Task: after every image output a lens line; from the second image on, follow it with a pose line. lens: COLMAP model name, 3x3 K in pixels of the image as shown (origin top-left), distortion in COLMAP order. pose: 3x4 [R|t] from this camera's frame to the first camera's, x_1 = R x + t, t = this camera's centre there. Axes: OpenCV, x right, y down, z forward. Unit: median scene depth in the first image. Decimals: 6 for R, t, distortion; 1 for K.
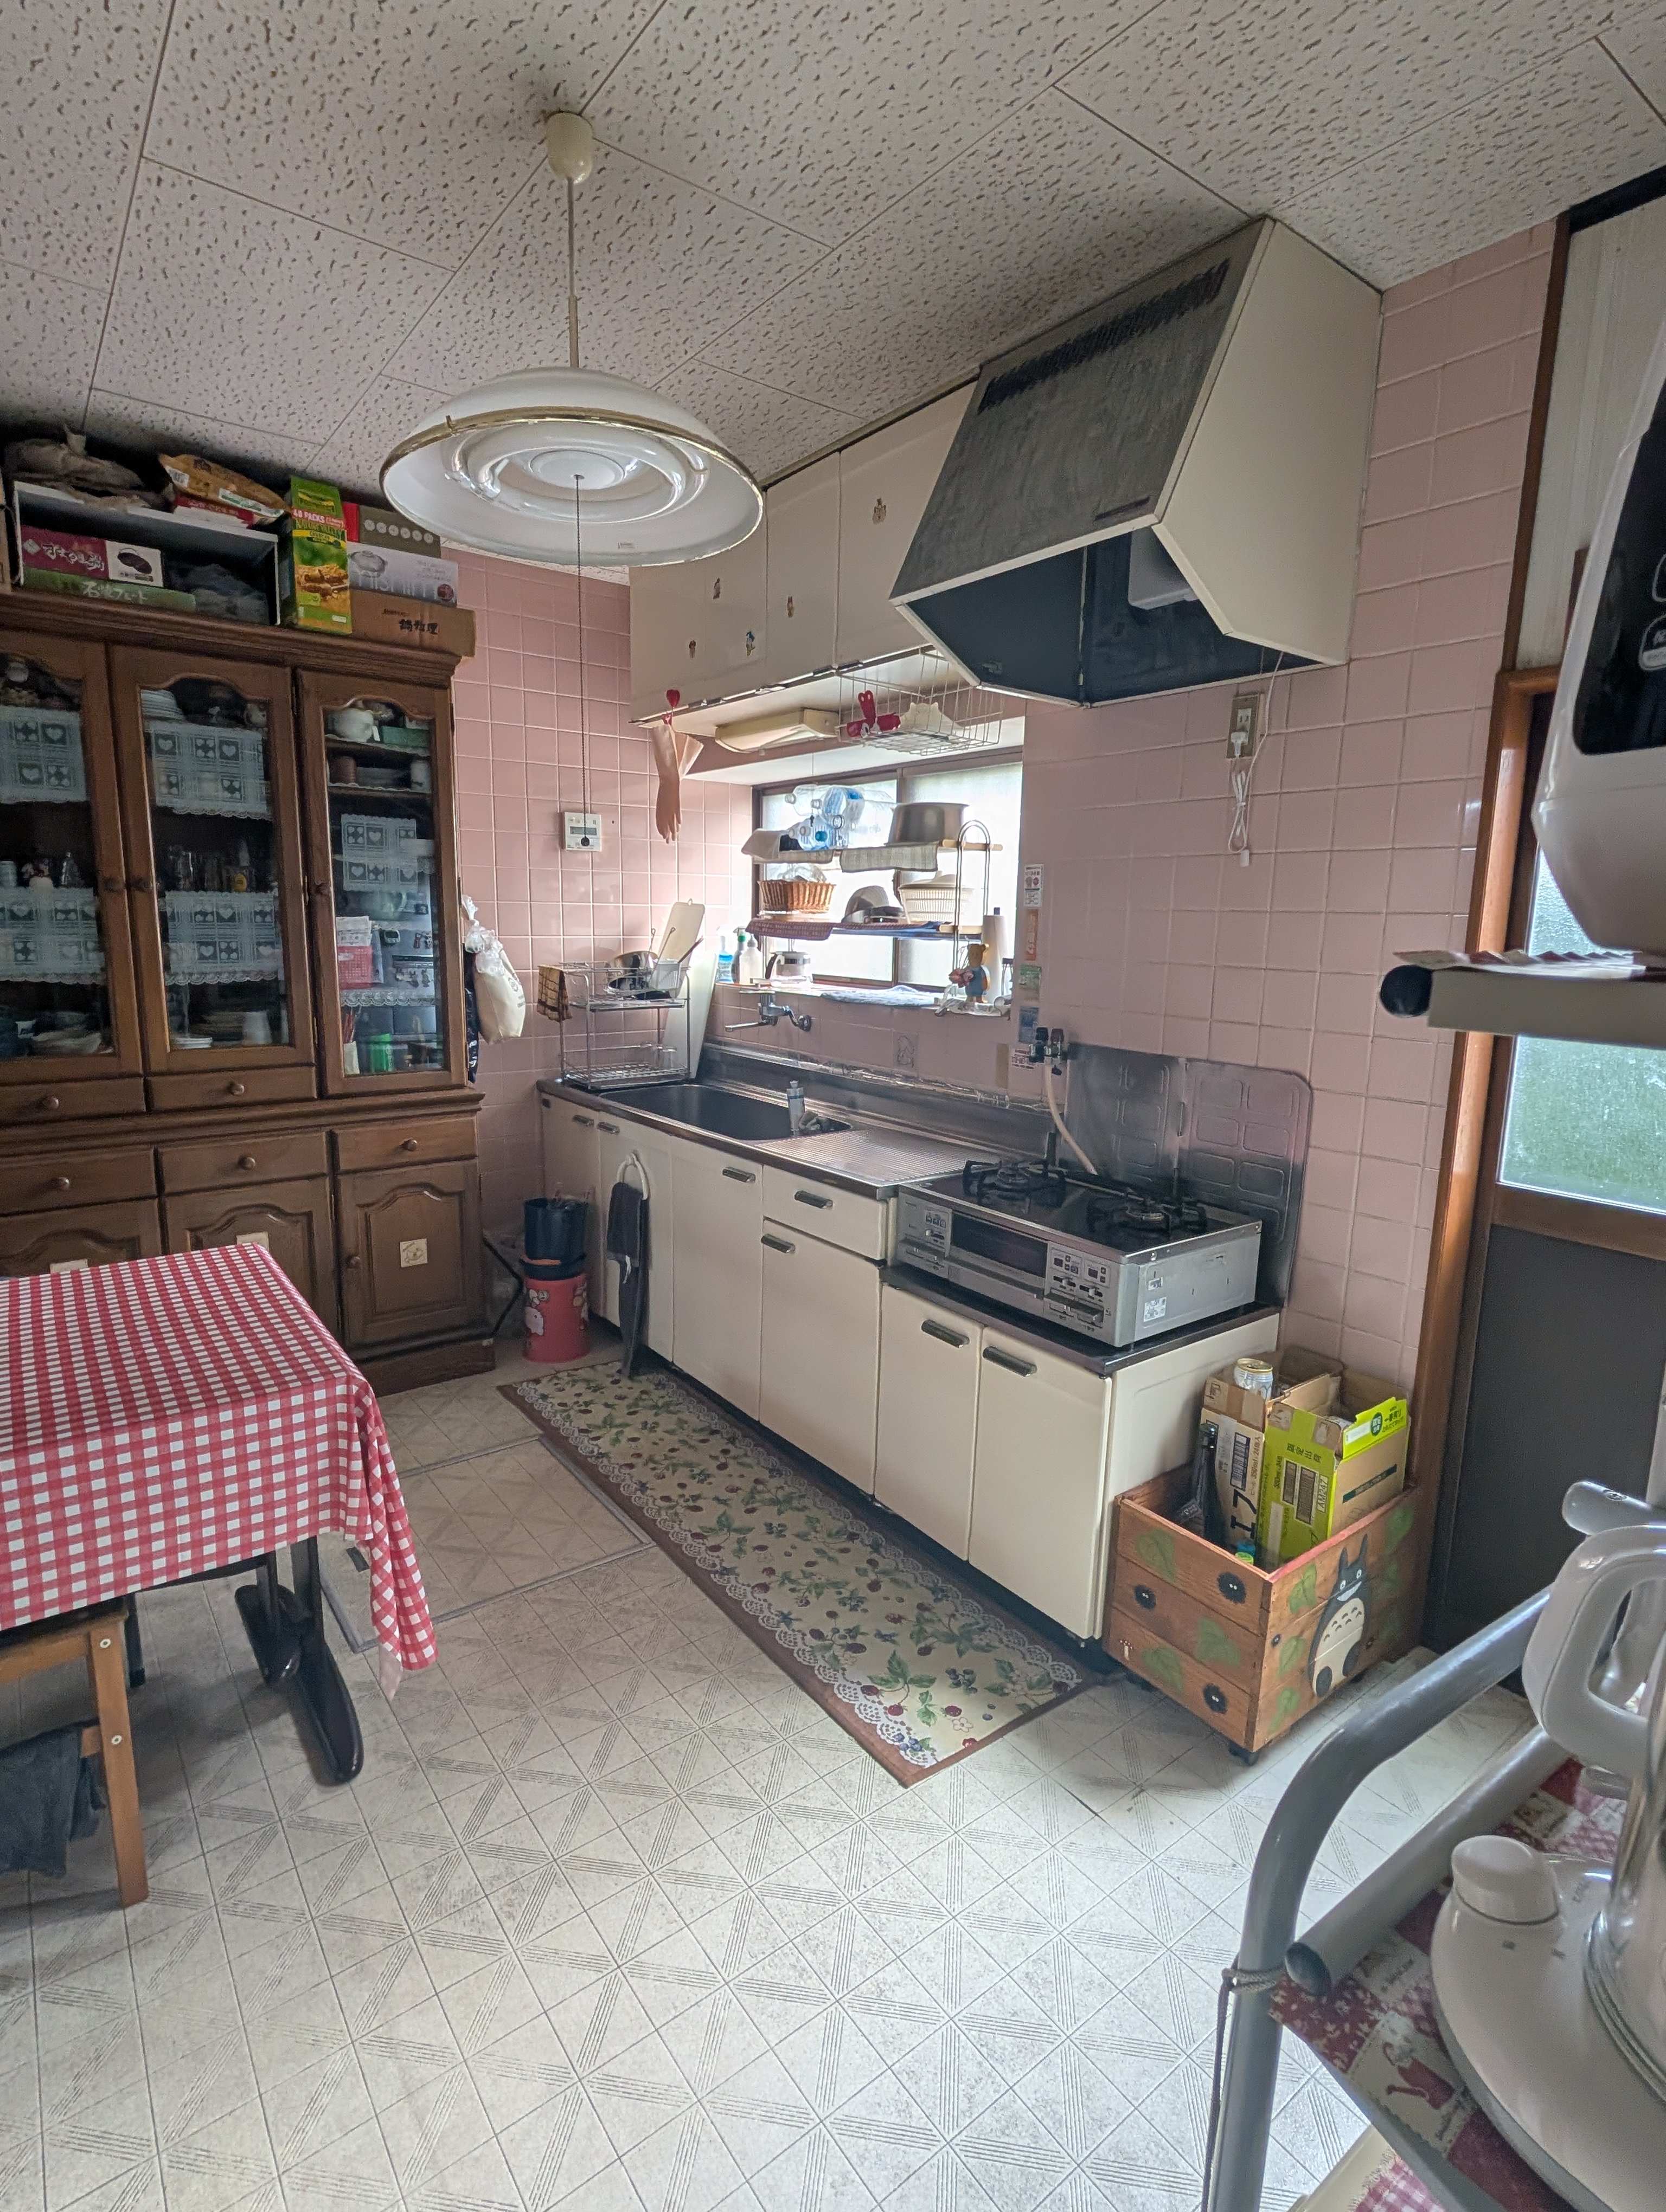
lens RADIAL K [[1102.3, 0, 833.0], [0, 1102.3, 1106.0], [0, 0, 1]] dist [-0.001495, 0.000021]
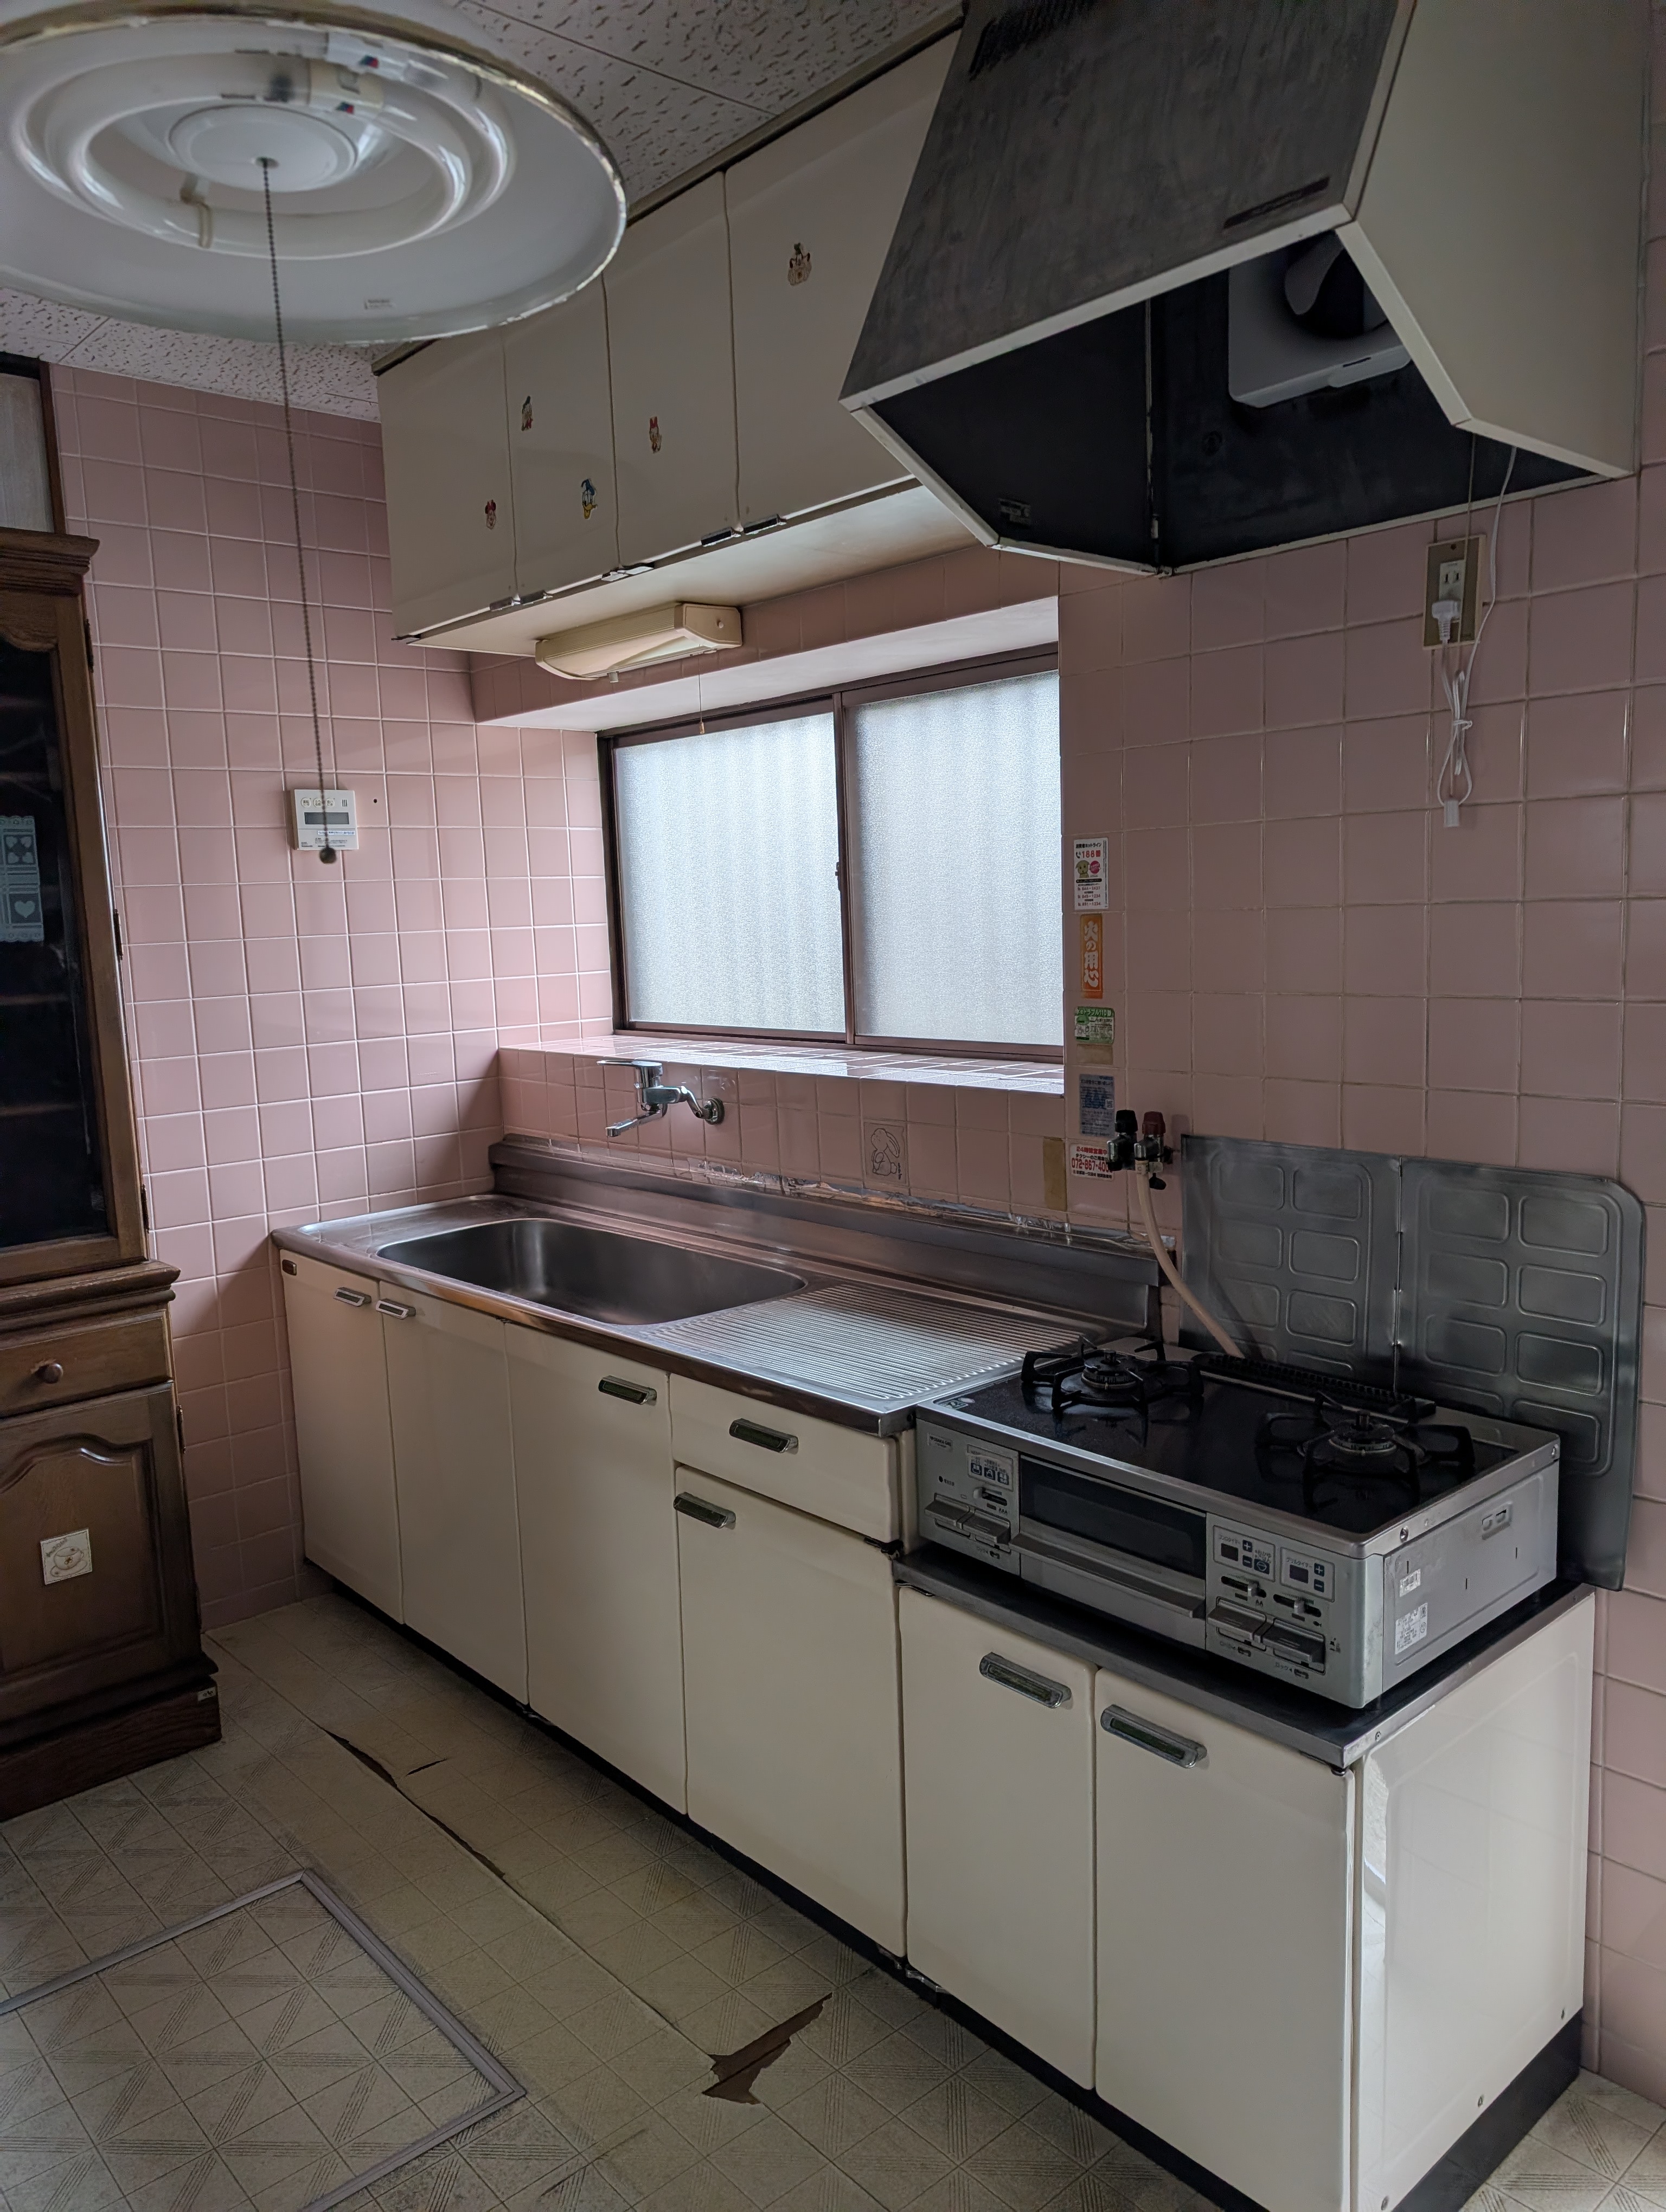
lens RADIAL K [[1591.1, 0, 819.3], [0, 1591.1, 1114.3], [0, 0, 1]] dist [0.013047, -0.002977]
pose [[0.995945, -0.064207, 0.063022, -0.033274], [0.066770, 0.996988, -0.039446, -0.052954], [-0.060300, 0.043495, 0.997232, 0.175827]]
